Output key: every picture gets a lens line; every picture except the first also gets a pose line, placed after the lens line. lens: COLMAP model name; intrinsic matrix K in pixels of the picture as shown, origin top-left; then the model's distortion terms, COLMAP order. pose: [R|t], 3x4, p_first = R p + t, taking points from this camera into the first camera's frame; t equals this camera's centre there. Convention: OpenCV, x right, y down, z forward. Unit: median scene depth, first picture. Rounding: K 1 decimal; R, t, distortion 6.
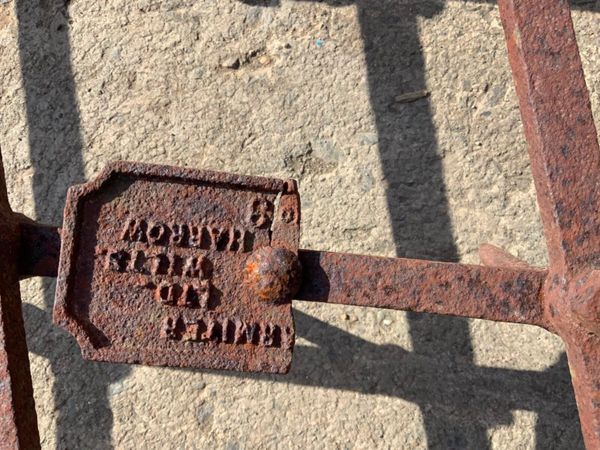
lens RADIAL K [[494.5, 0, 299.7], [0, 494.5, 225.0], [0, 0, 1]] dist [0.073482, -0.146038]
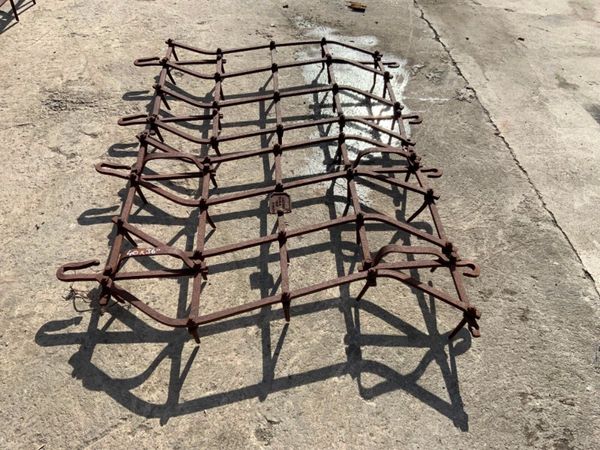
lens RADIAL K [[494.5, 0, 301.1], [0, 494.5, 224.0], [0, 0, 1]] dist [0.073482, -0.146038]
pose [[0.164434, 0.758536, -0.630543, 3.455851], [-0.985198, 0.157693, -0.067218, 0.209562], [0.048445, 0.632263, 0.773238, -3.409170]]
